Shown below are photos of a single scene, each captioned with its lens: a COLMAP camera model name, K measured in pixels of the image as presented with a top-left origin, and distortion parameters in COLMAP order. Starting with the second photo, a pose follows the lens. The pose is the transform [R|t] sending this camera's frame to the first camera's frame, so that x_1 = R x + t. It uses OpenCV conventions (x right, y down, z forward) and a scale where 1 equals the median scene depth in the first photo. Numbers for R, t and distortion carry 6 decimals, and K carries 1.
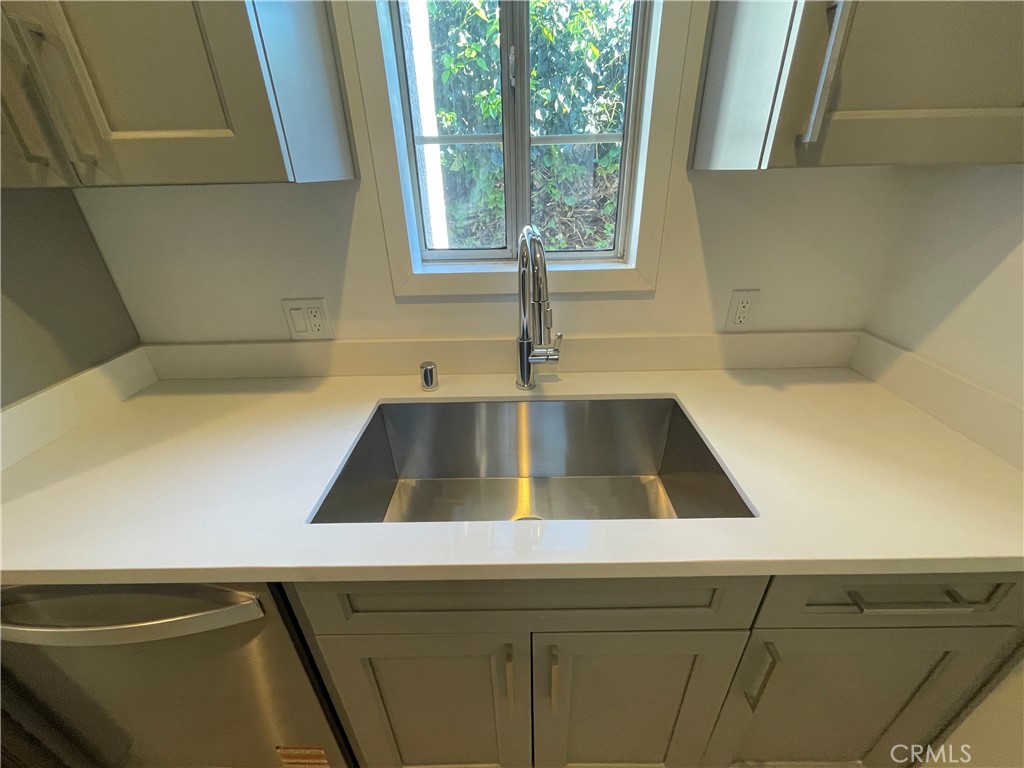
lens RADIAL K [[413.9, 0, 515.6], [0, 413.9, 383.8], [0, 0, 1]] dist [-0.005960, 0.000121]
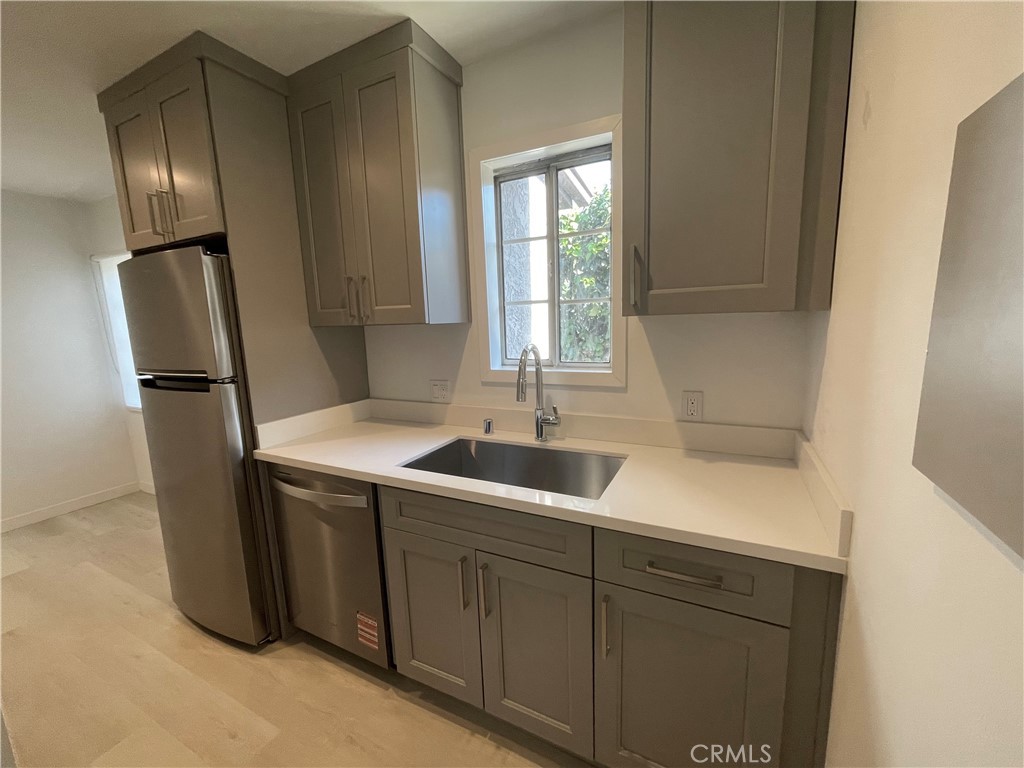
lens RADIAL K [[415.3, 0, 515.0], [0, 415.3, 385.4], [0, 0, 1]] dist [-0.000142, -0.000309]
pose [[0.894492, 0.062459, -0.442700, 0.648456], [-0.193027, 0.947102, -0.256394, 0.241222], [0.403268, 0.314795, 0.859231, -0.490265]]
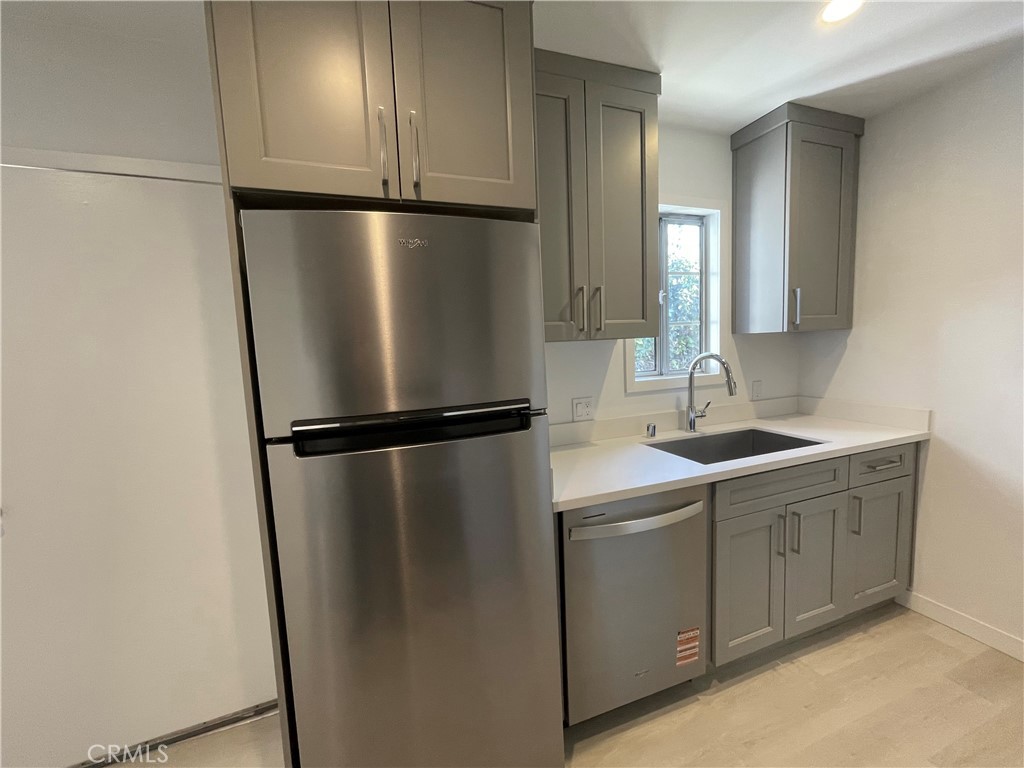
lens RADIAL K [[415.3, 0, 515.0], [0, 415.3, 385.4], [0, 0, 1]] dist [-0.000142, -0.000309]
pose [[0.937032, -0.051486, 0.345426, -1.478663], [0.179221, 0.919798, -0.349072, 0.354044], [-0.299750, 0.389000, 0.871108, -0.583054]]
